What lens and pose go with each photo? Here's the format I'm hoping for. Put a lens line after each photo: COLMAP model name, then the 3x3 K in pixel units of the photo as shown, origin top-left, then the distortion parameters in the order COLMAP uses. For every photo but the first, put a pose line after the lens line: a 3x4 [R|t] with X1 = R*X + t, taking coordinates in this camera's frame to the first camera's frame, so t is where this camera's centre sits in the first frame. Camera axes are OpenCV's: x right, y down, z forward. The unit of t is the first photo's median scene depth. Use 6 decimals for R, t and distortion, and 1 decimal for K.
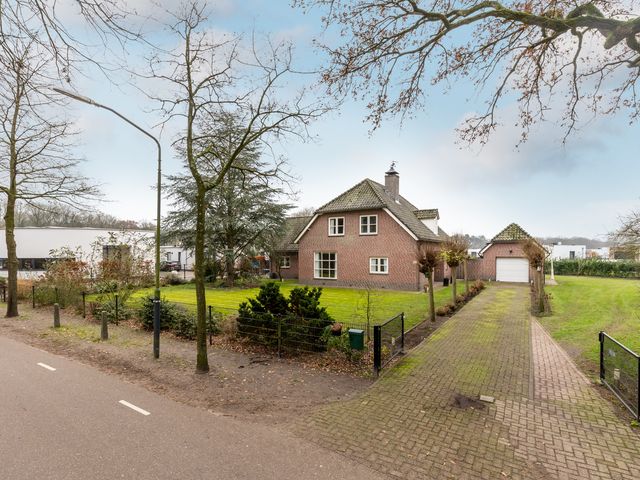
lens RADIAL K [[325.7, 0, 322.8], [0, 325.7, 253.0], [0, 0, 1]] dist [0.000791, 0.000091]
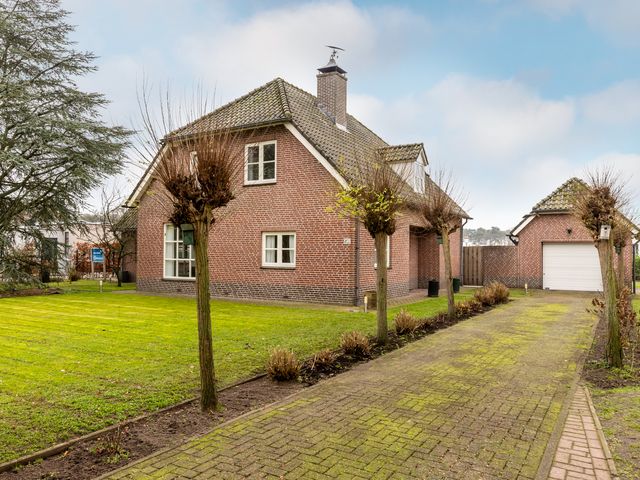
lens RADIAL K [[491.1, 0, 320.3], [0, 491.1, 237.5], [0, 0, 1]] dist [-0.008645, -0.002352]
pose [[0.999737, 0.010234, 0.020531, 0.195967], [-0.009613, 0.999501, -0.030101, 0.037274], [-0.020828, 0.029896, 0.999336, 0.274969]]
